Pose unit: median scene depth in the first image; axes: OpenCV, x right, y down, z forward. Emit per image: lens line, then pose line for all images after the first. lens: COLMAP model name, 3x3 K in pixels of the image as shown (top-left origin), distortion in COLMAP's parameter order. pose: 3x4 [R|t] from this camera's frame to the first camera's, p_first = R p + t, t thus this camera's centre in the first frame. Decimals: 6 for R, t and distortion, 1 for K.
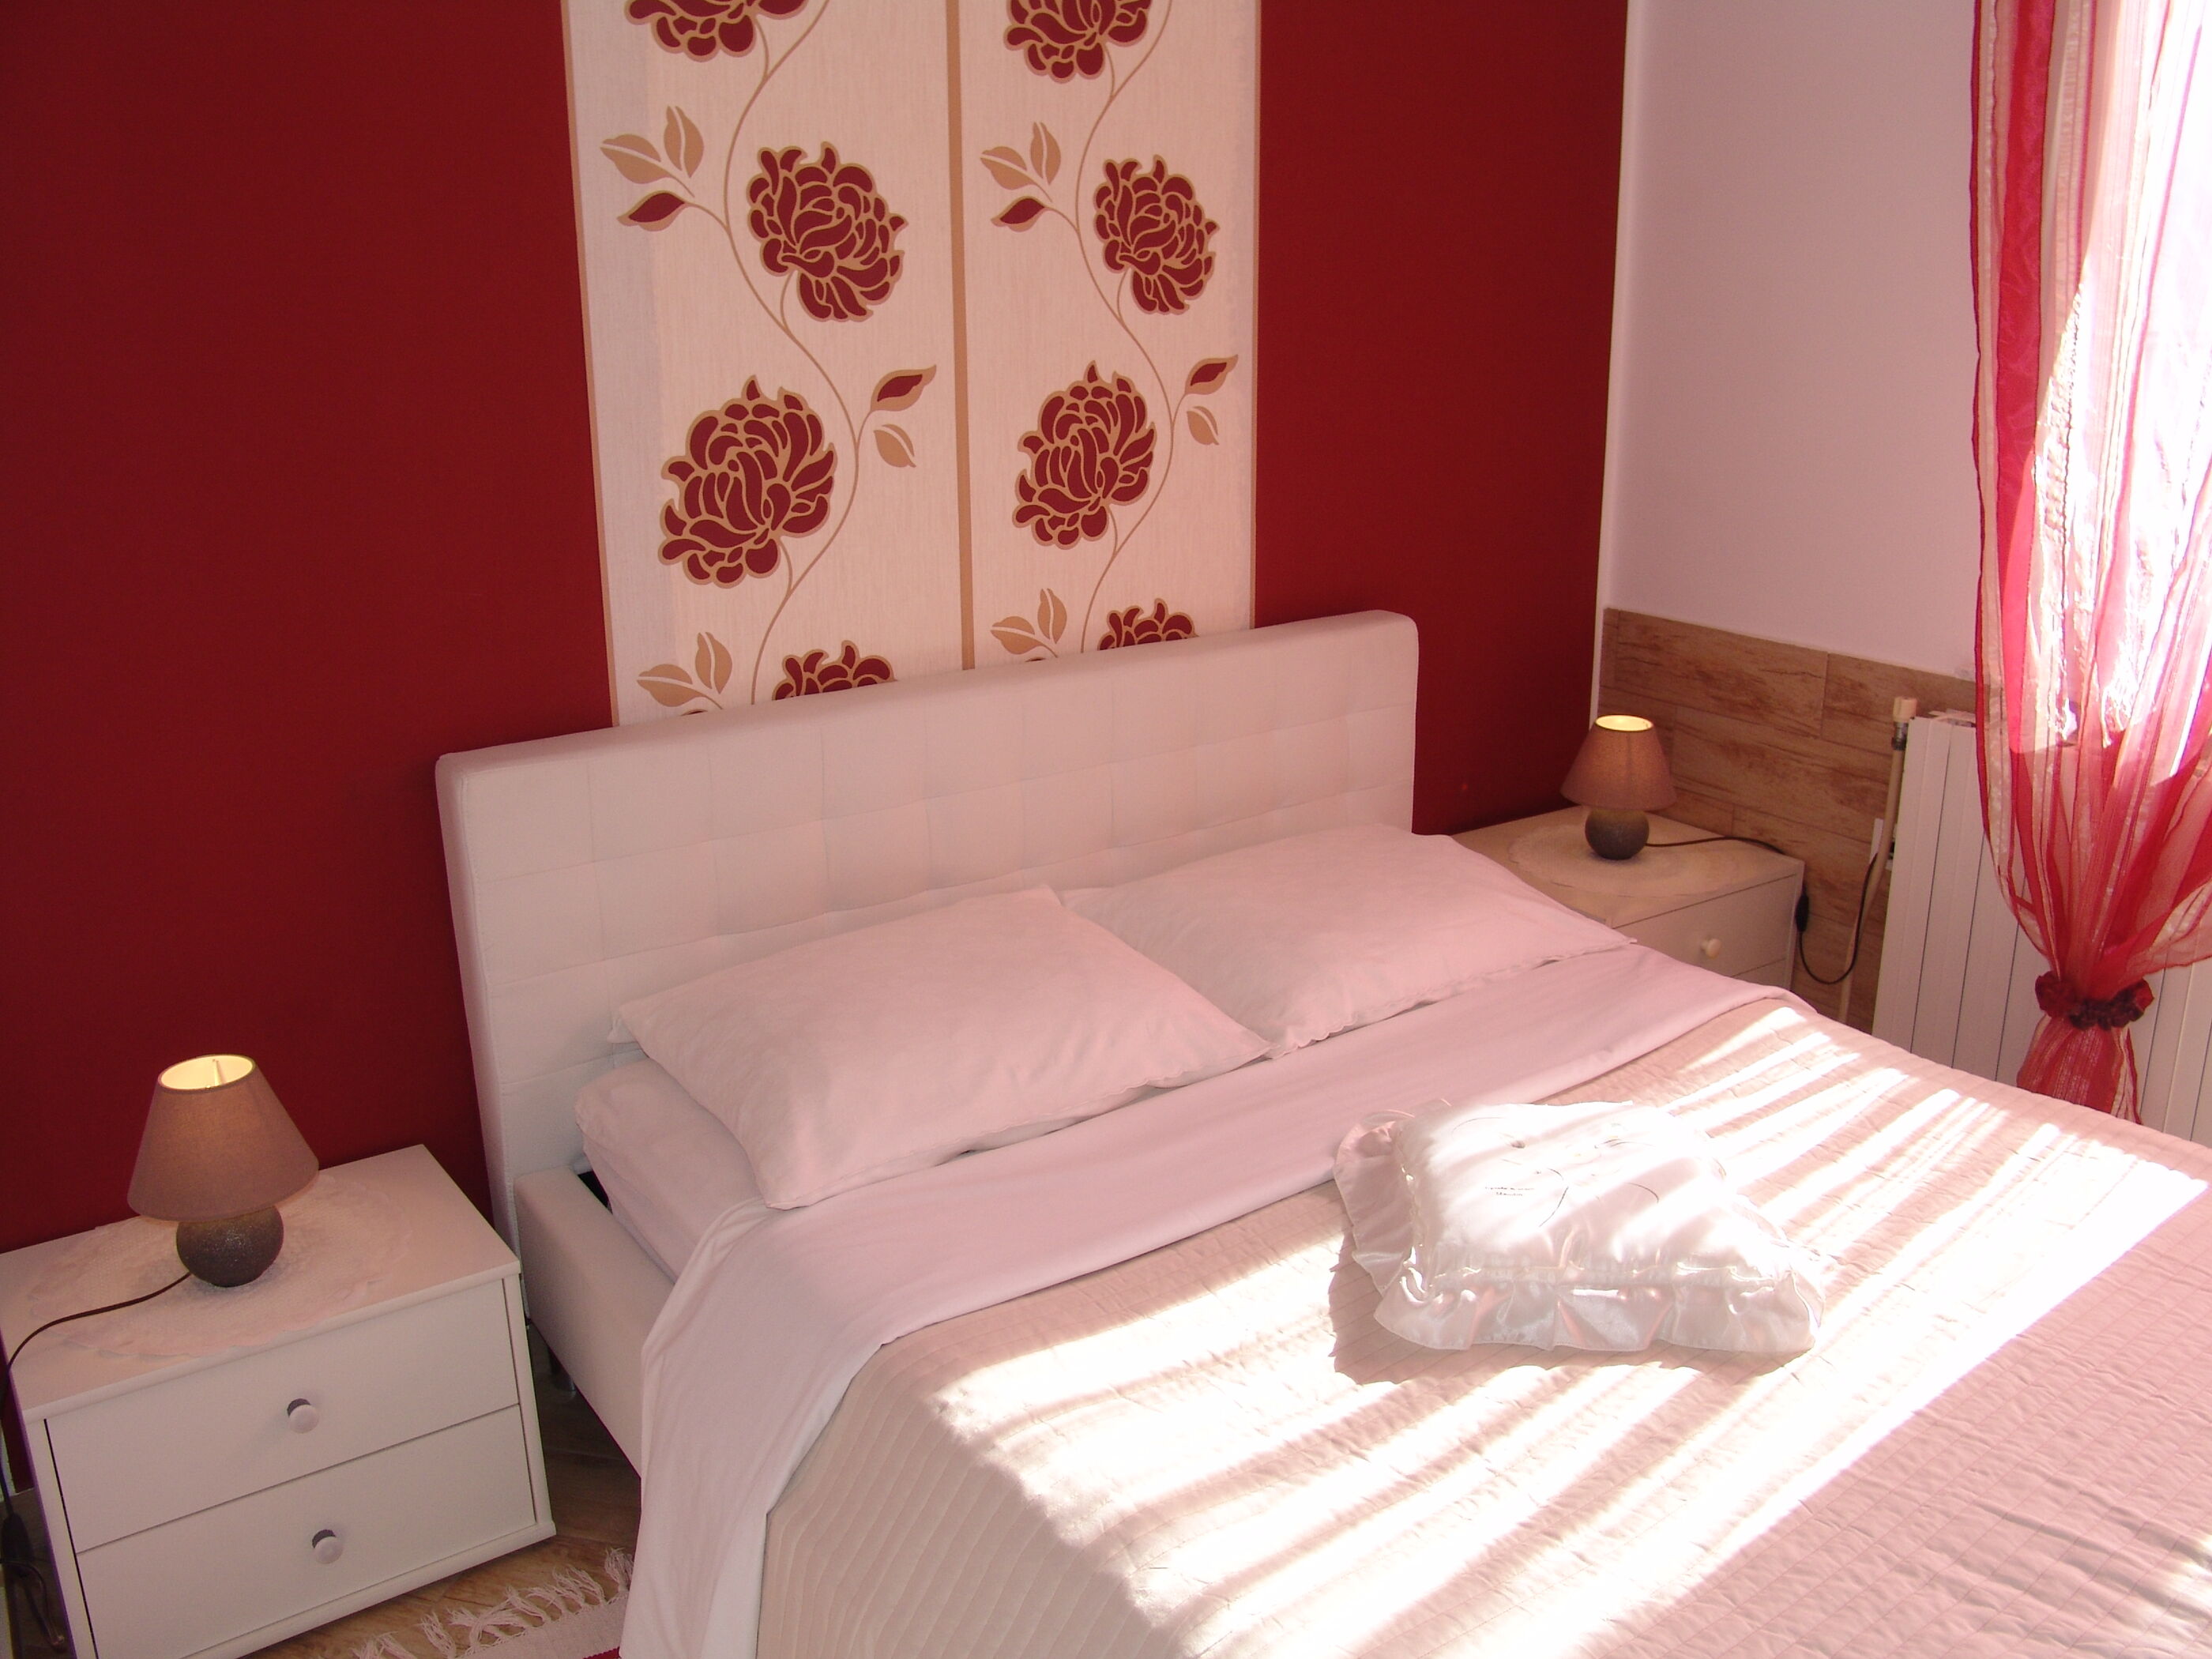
lens RADIAL K [[2015.7, 0, 1101.8], [0, 2015.7, 845.3], [0, 0, 1]] dist [-0.192273, 0.179054]
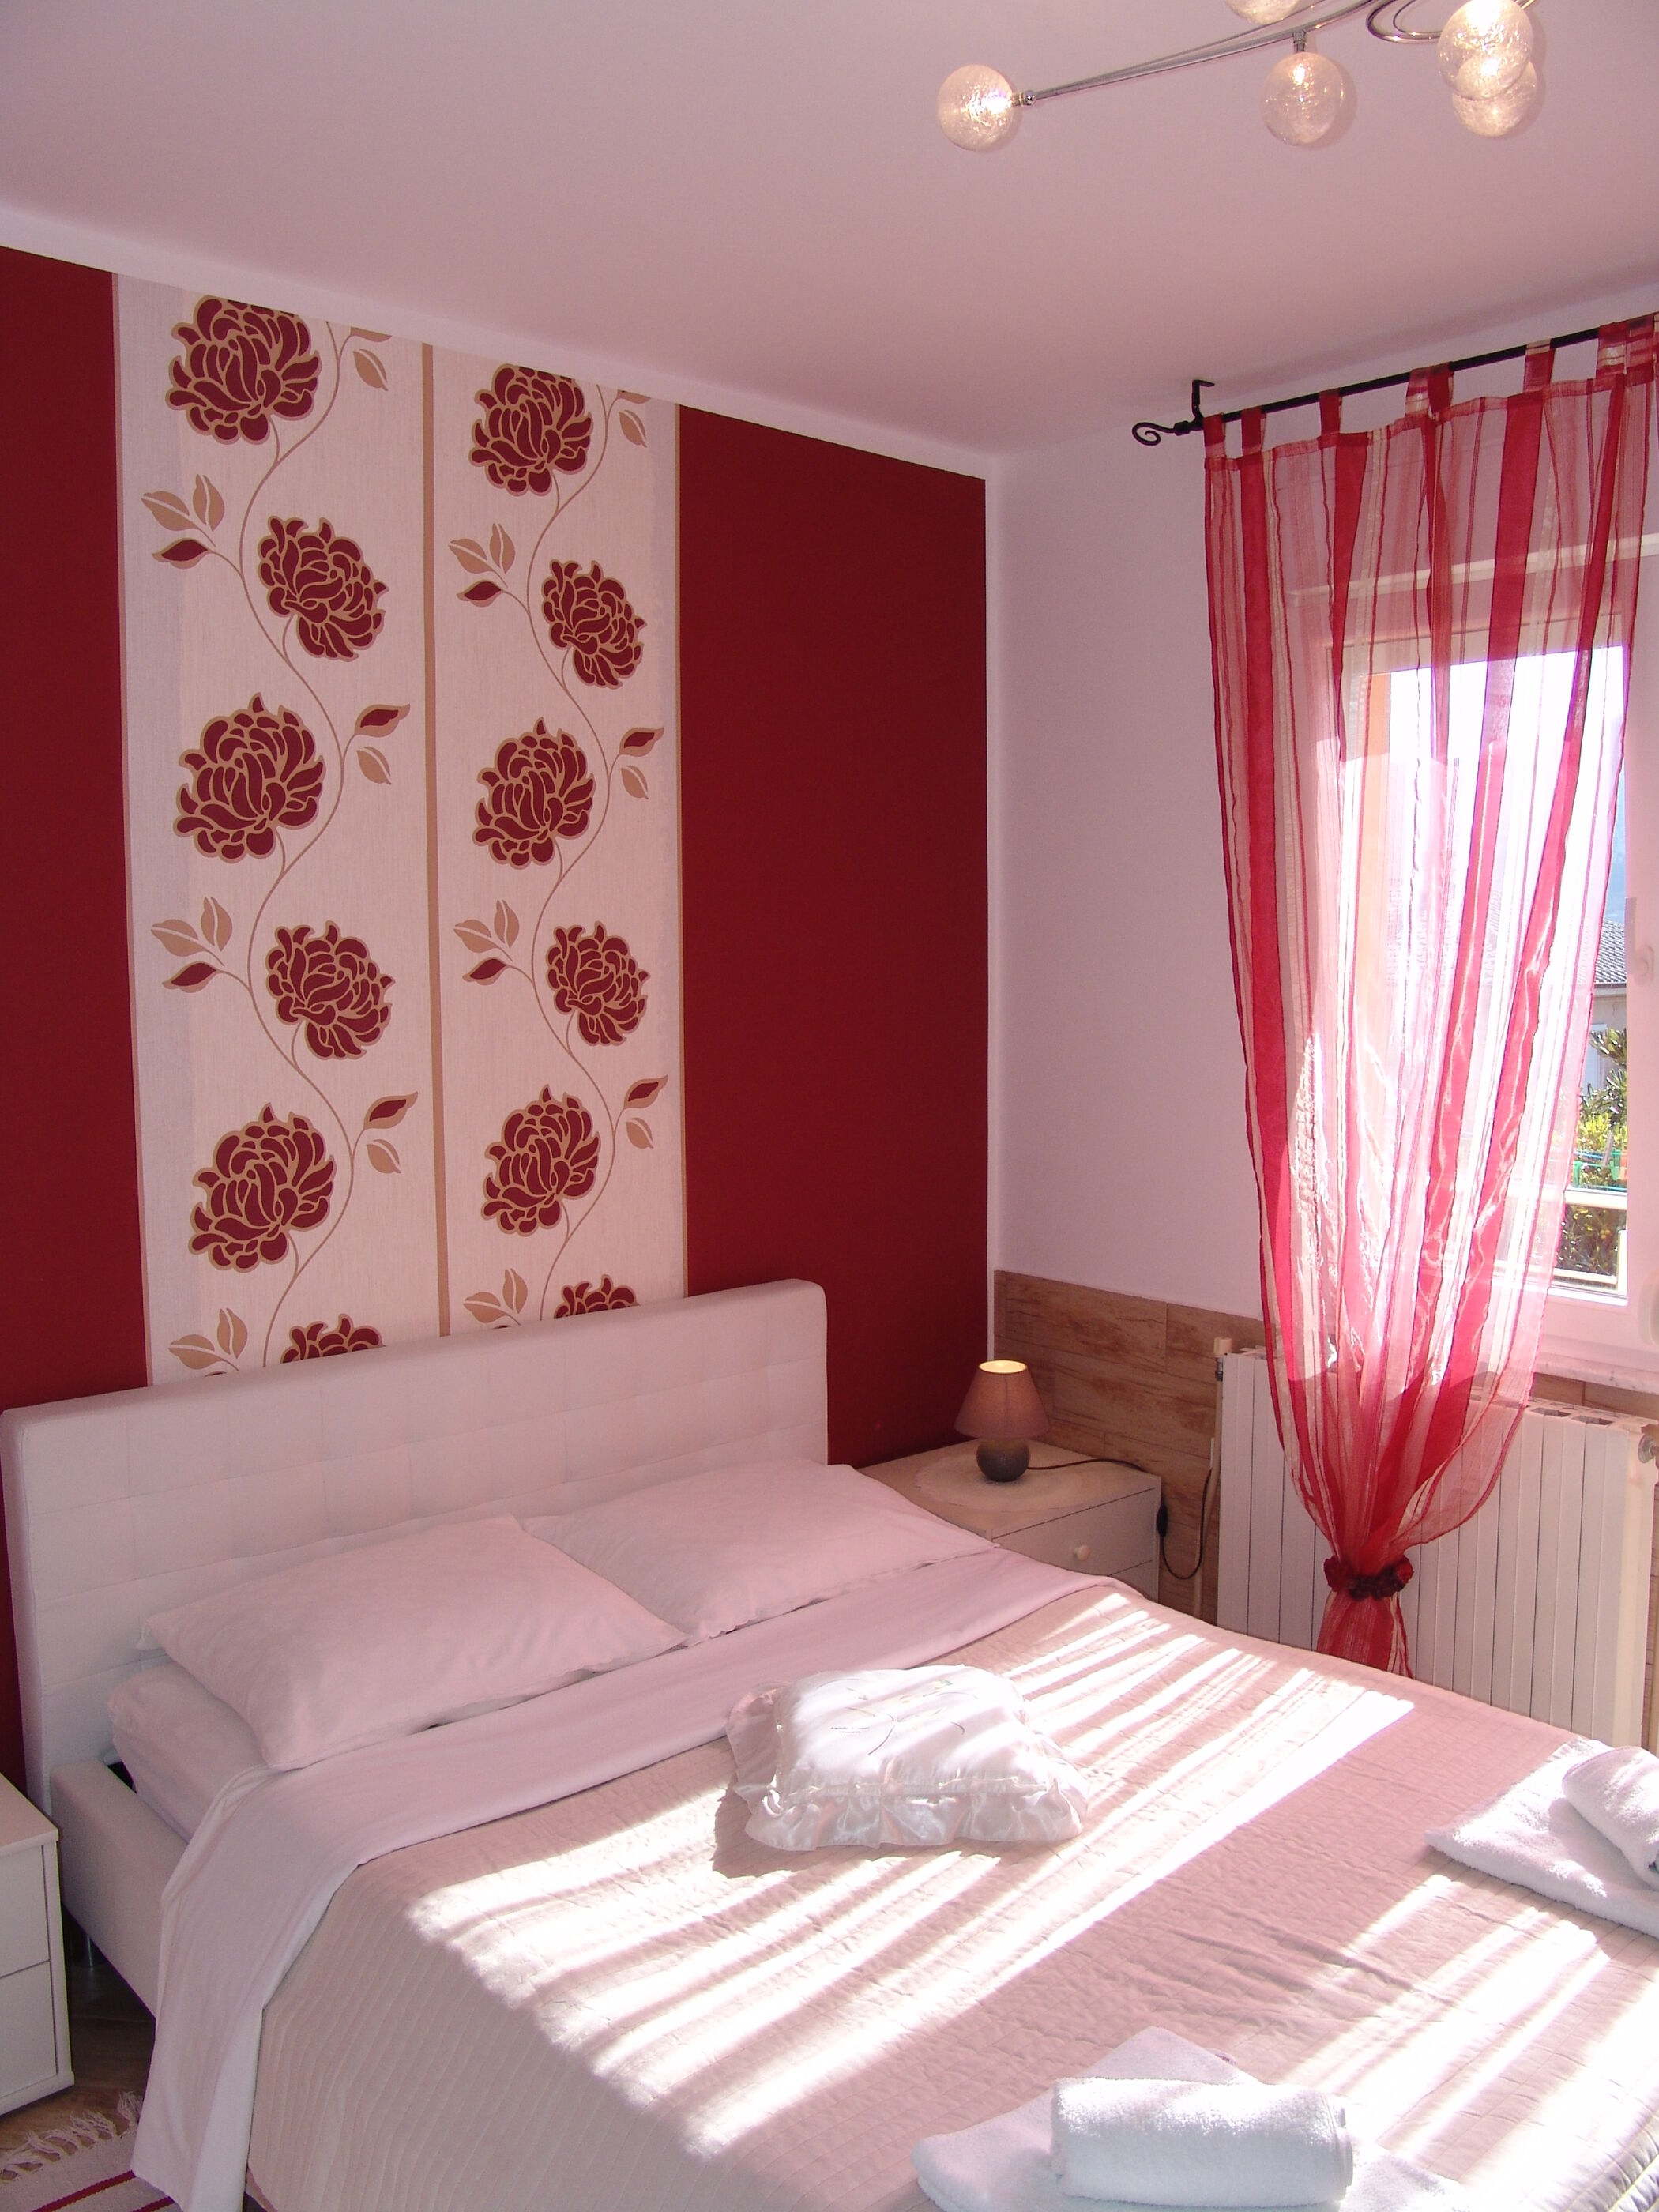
lens RADIAL K [[1839.8, 0, 829.5], [0, 1839.8, 1106.0], [0, 0, 1]] dist [-0.155038, 0.132441]
pose [[0.991638, -0.005926, 0.128913, 0.028193], [0.032249, 0.978631, -0.203082, 0.009766], [-0.124955, 0.205541, 0.970639, -0.158075]]
